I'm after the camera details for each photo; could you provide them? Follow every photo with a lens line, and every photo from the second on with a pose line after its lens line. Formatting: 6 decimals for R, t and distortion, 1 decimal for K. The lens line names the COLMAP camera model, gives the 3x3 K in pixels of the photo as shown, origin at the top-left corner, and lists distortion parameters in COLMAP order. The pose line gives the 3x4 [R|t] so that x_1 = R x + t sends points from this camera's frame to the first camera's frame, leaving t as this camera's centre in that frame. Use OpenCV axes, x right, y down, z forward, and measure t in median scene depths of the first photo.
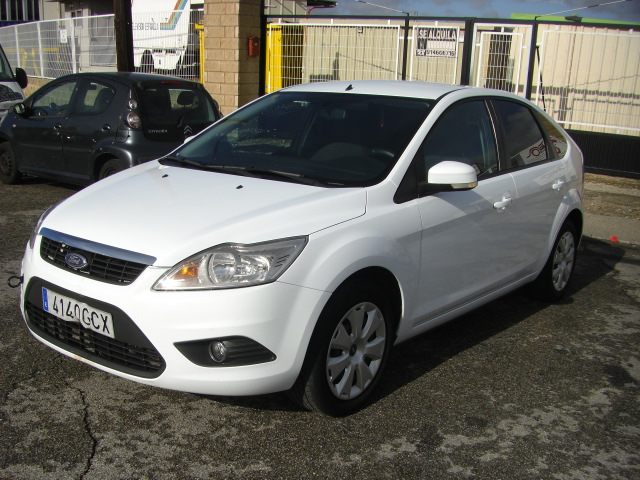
lens RADIAL K [[724.5, 0, 294.4], [0, 724.5, 293.6], [0, 0, 1]] dist [-0.171354, 0.081828]
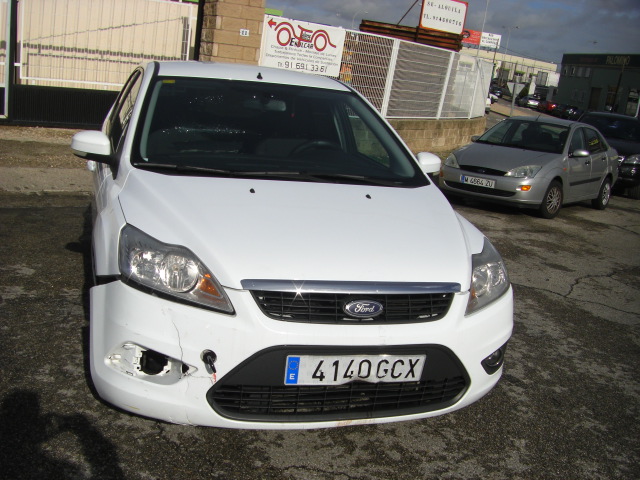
lens RADIAL K [[724.5, 0, 294.4], [0, 724.5, 293.6], [0, 0, 1]] dist [-0.171354, 0.081828]
pose [[0.564504, -0.221143, 0.795255, -0.961137], [0.154735, 0.974715, 0.161209, -0.199903], [-0.810797, 0.032051, 0.584449, 0.544604]]
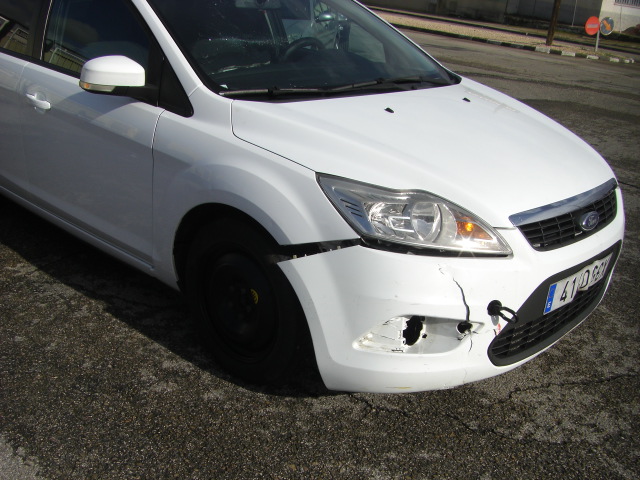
lens RADIAL K [[724.5, 0, 294.4], [0, 724.5, 293.6], [0, 0, 1]] dist [-0.171354, 0.081828]
pose [[0.090453, -0.440898, 0.892988, -1.040817], [0.229528, 0.881753, 0.412102, -0.364625], [-0.969090, 0.167690, 0.180956, 1.134261]]
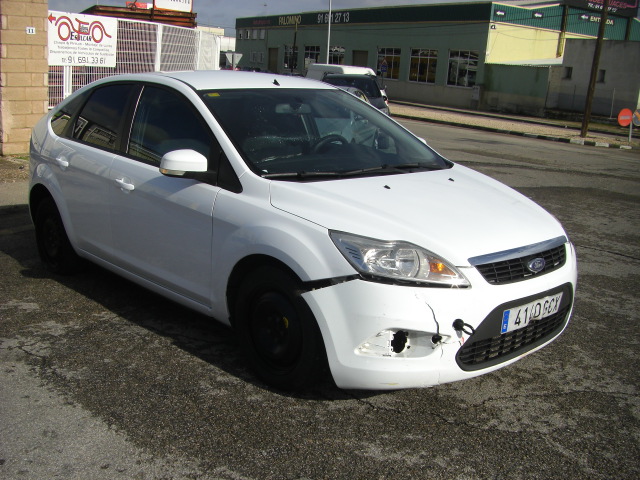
lens RADIAL K [[724.5, 0, 294.4], [0, 724.5, 293.6], [0, 0, 1]] dist [-0.171354, 0.081828]
pose [[0.154359, -0.322963, 0.933739, -1.320880], [0.250838, 0.926911, 0.279134, -0.381332], [-0.955643, 0.191130, 0.224089, 1.060513]]
